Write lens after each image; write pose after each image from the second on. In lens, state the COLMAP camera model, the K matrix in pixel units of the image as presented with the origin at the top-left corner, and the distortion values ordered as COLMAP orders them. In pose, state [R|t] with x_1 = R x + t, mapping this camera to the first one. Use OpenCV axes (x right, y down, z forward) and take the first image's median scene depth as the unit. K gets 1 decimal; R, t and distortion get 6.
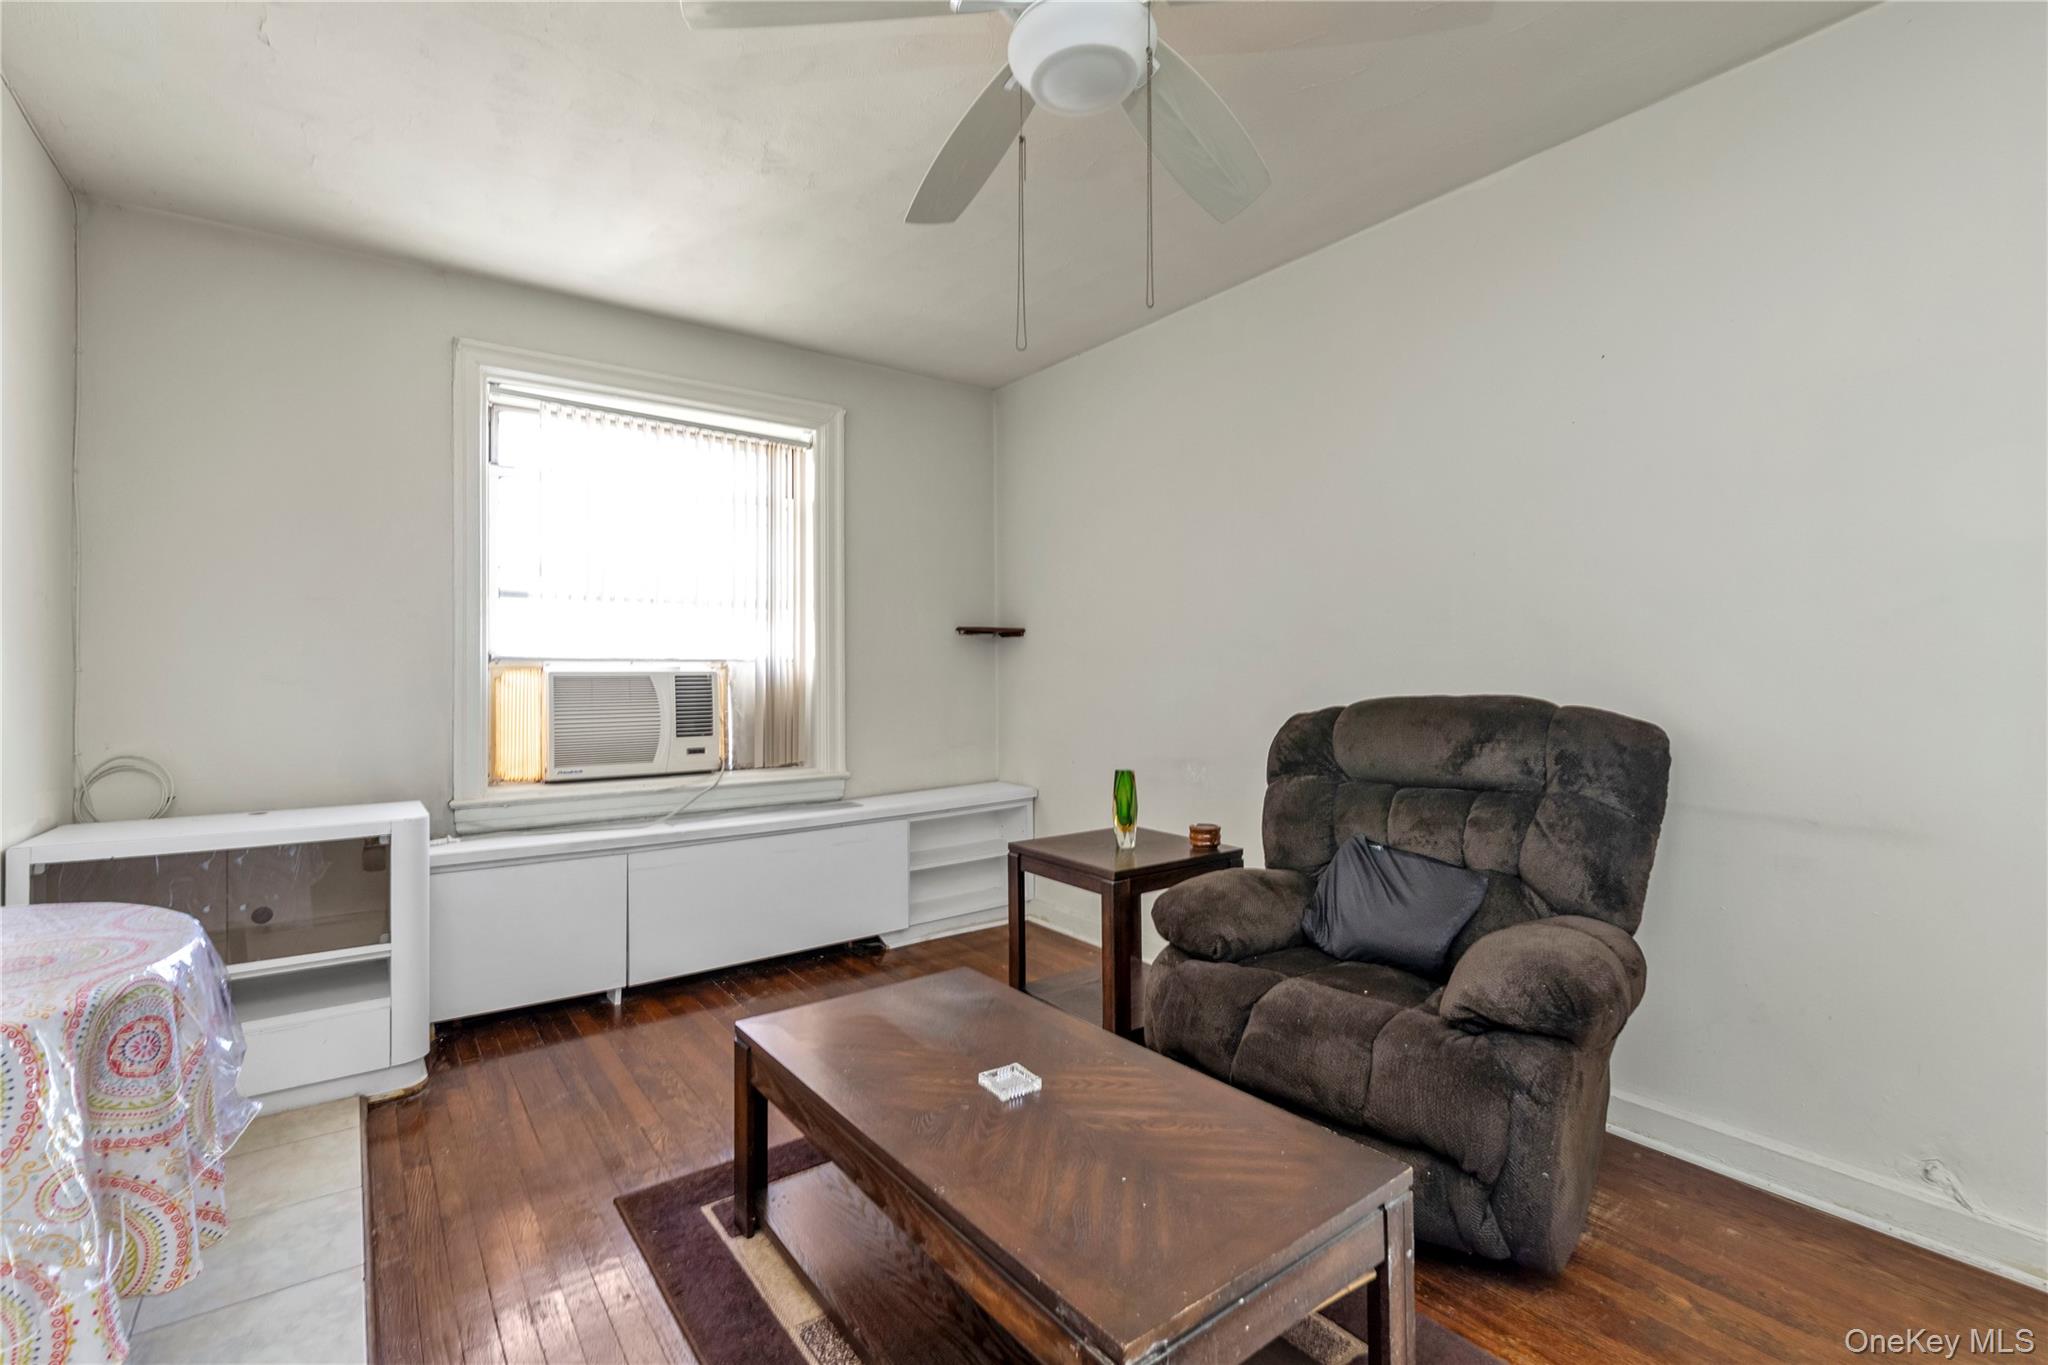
lens RADIAL K [[906.7, 0, 1024.0], [0, 906.7, 682.5], [0, 0, 1]] dist [0.001633, 0.000376]
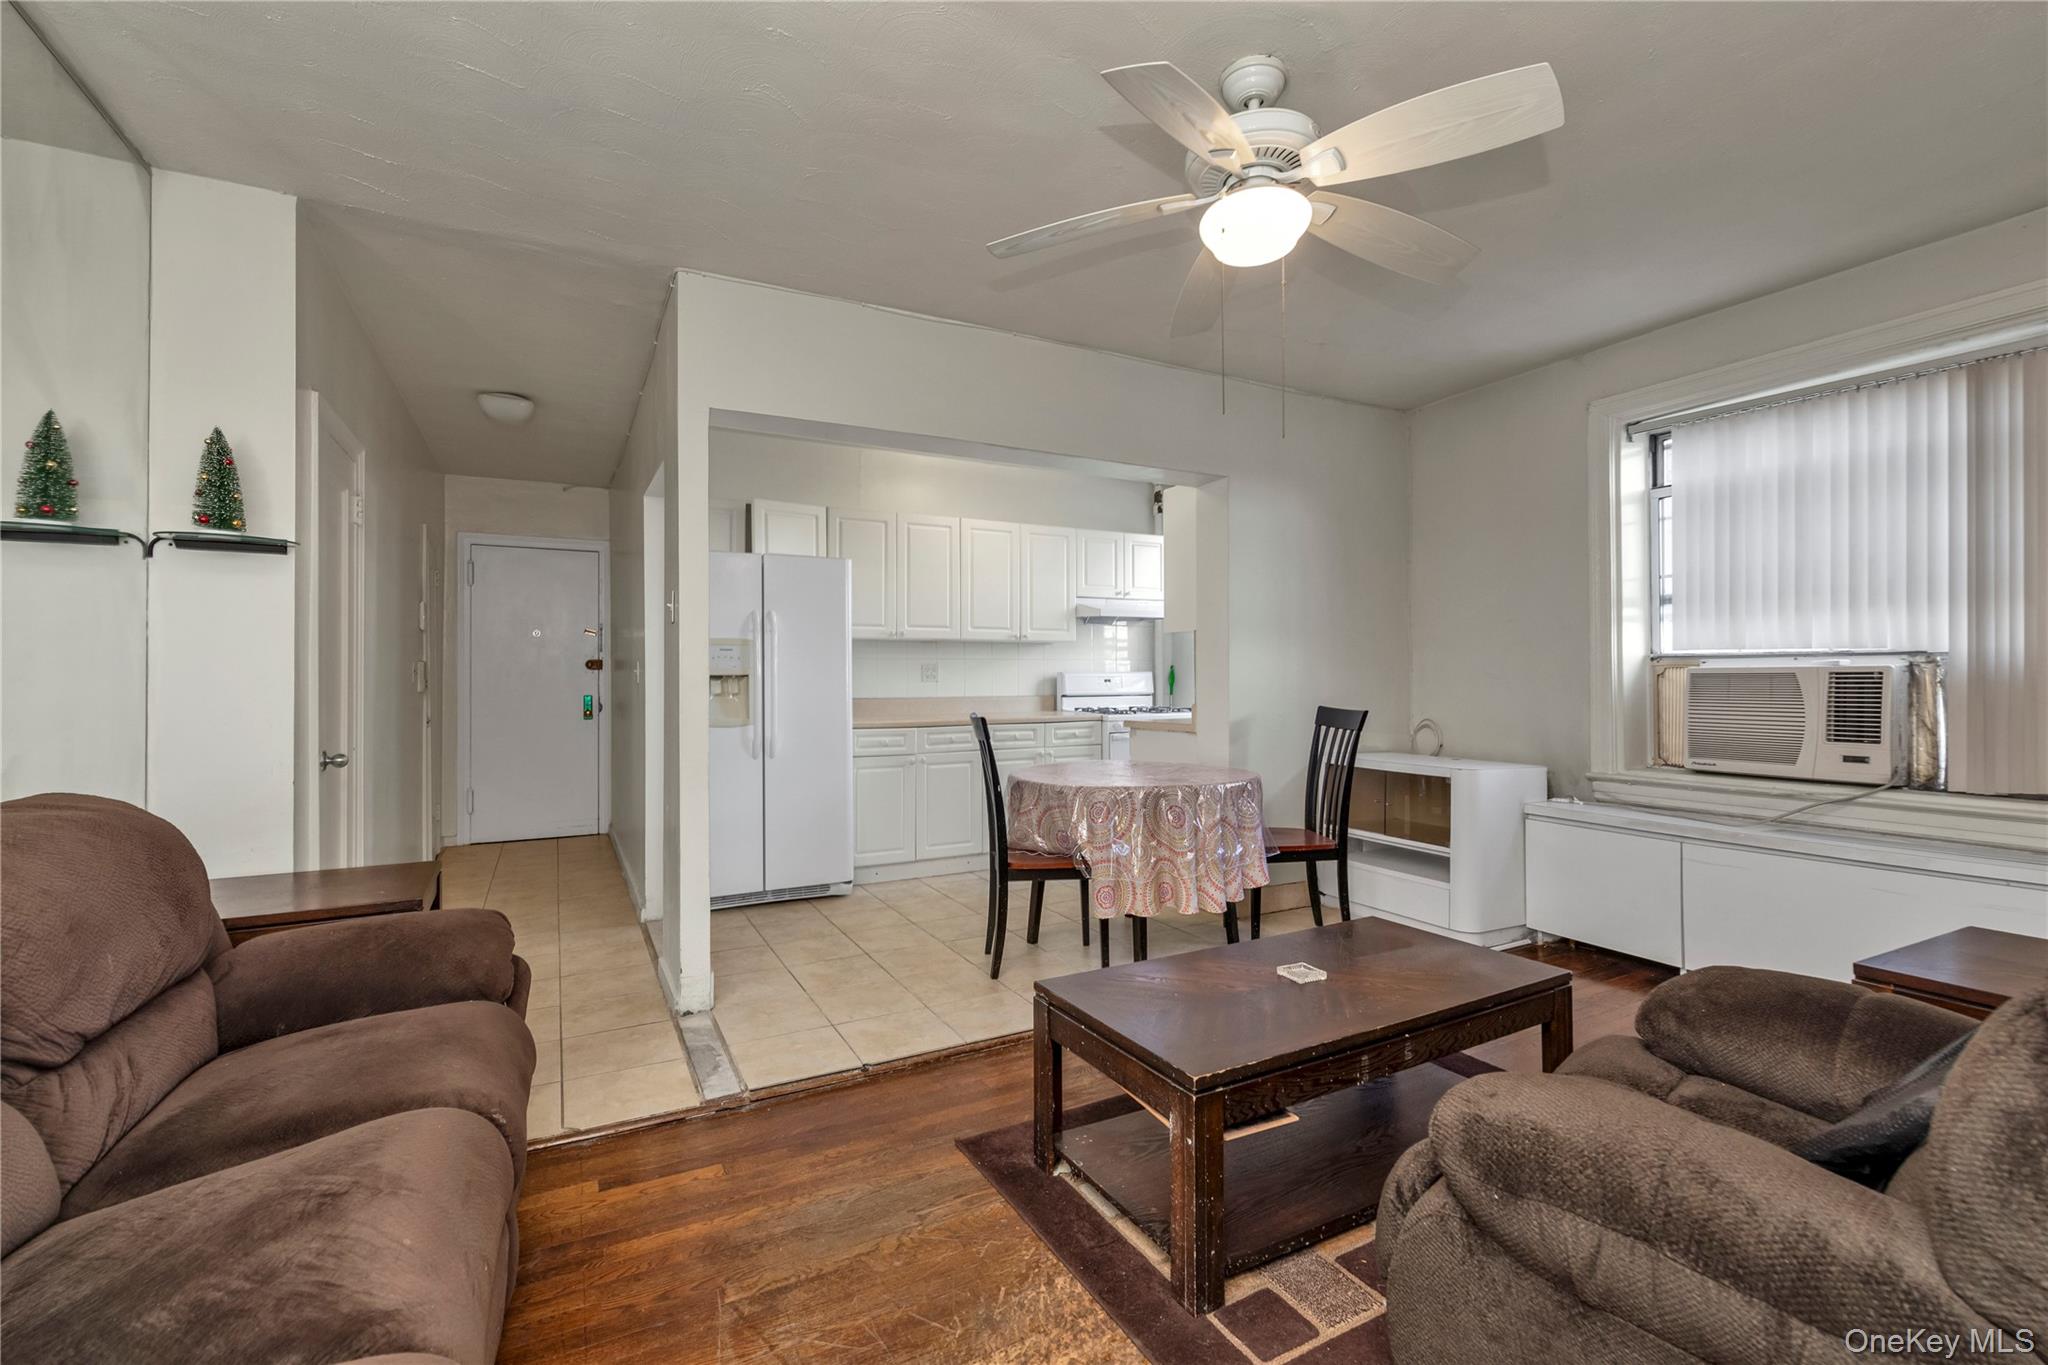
lens RADIAL K [[871.6, 0, 1029.0], [0, 871.6, 675.5], [0, 0, 1]] dist [0.000895, 0.000105]
pose [[-0.145456, 0.000005, -0.989365, 1.507527], [-0.004701, 0.999989, 0.000697, -0.003150], [0.989354, 0.004753, -0.145454, 0.895314]]
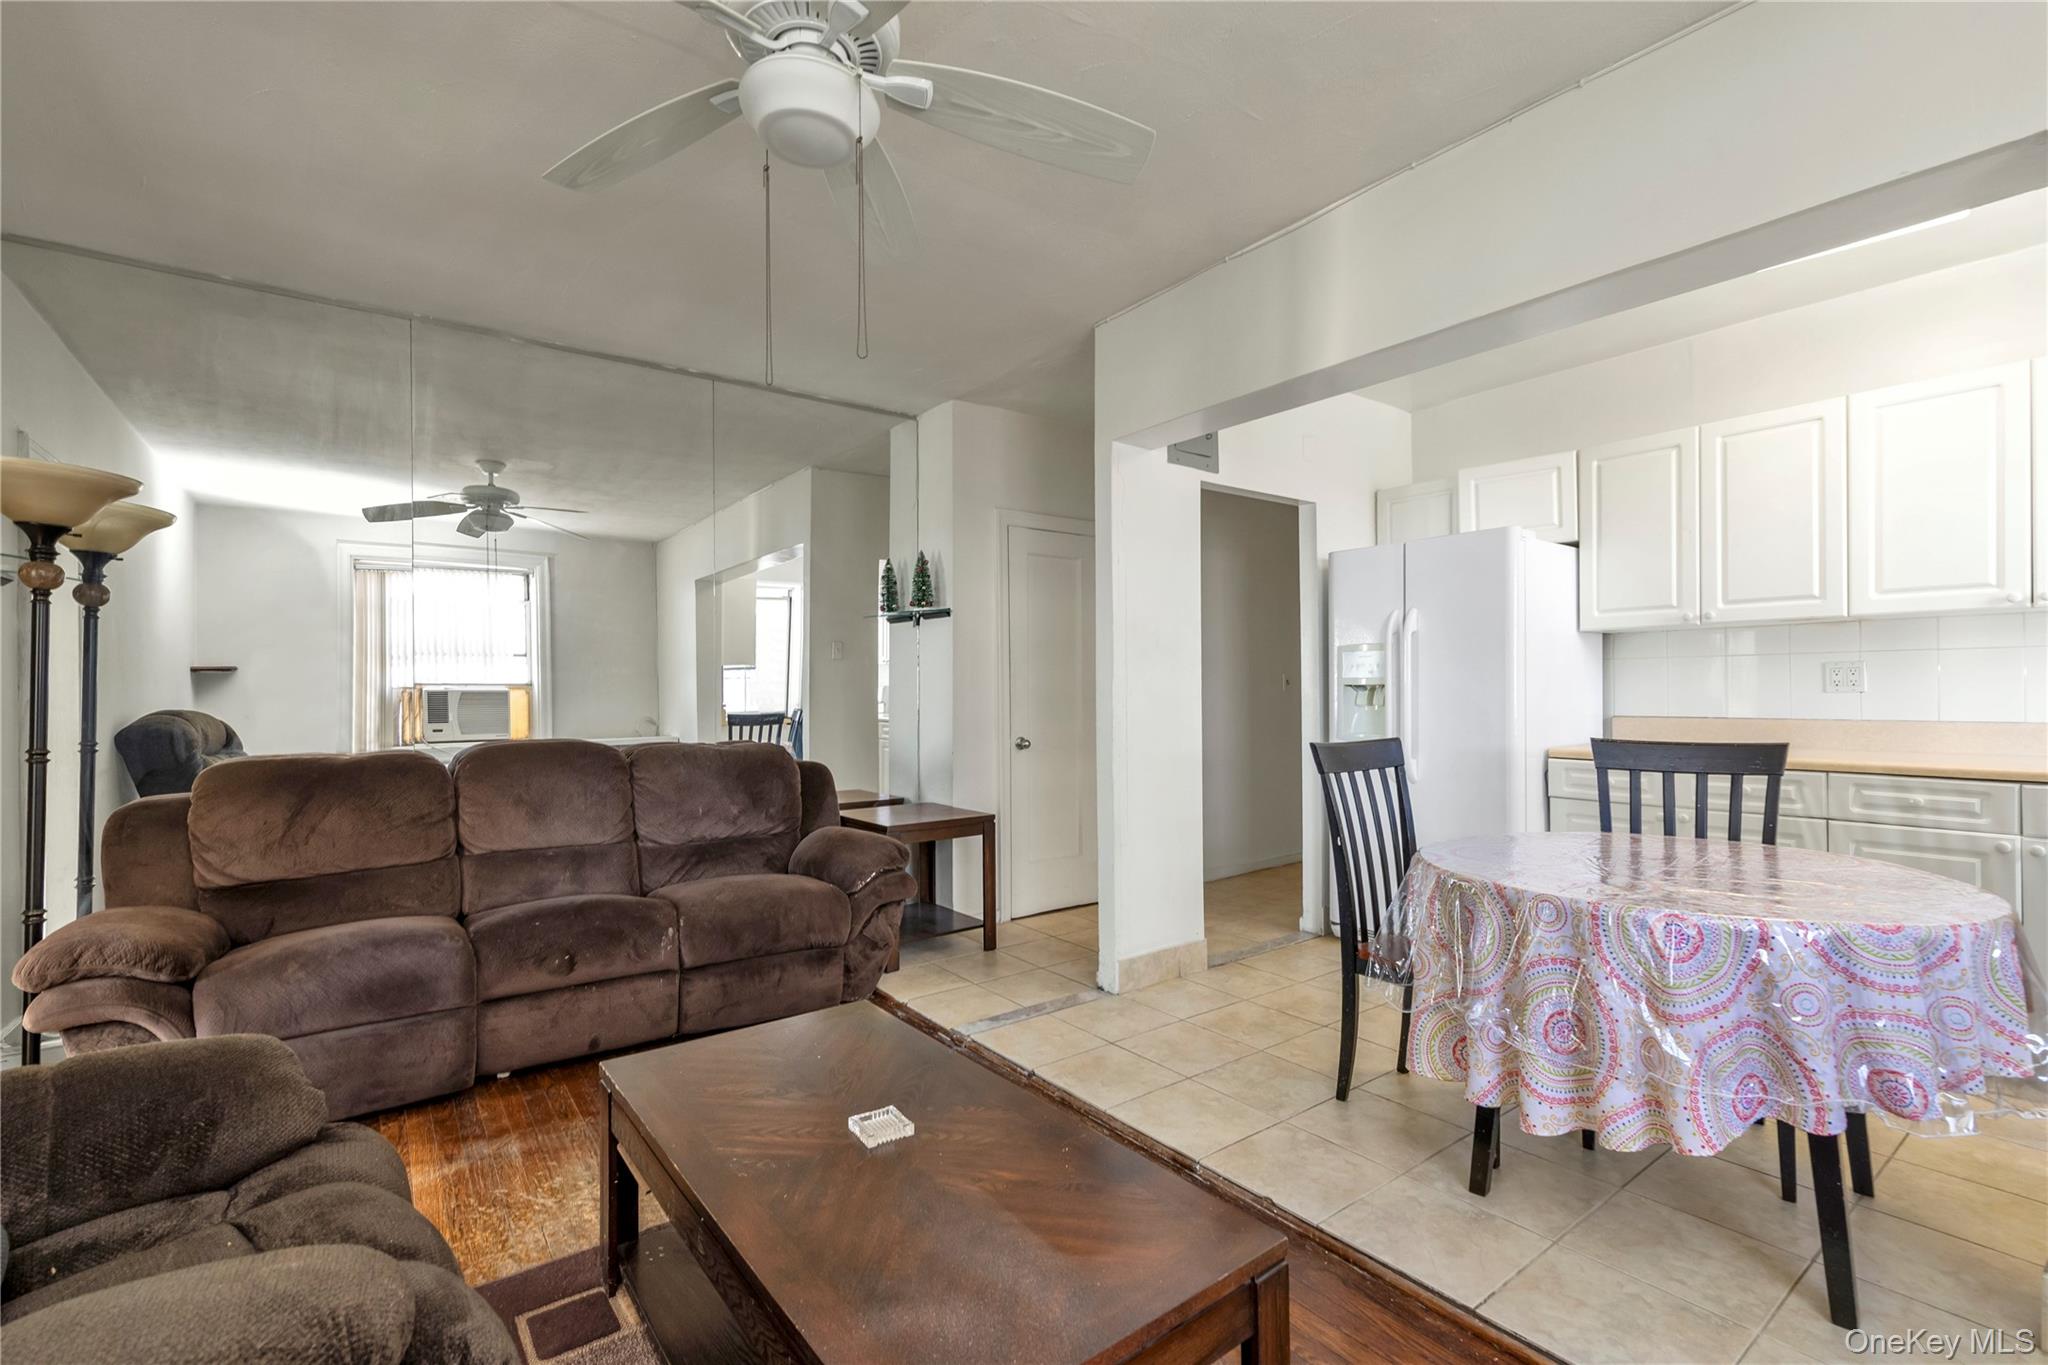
lens RADIAL K [[916.9, 0, 1028.7], [0, 916.9, 687.9], [0, 0, 1]] dist [0.000208, -0.000073]
pose [[-0.999965, 0.007480, -0.003679, -0.192112], [0.007464, 0.999962, 0.004519, -0.009291], [0.003712, 0.004491, -0.999983, 2.203872]]
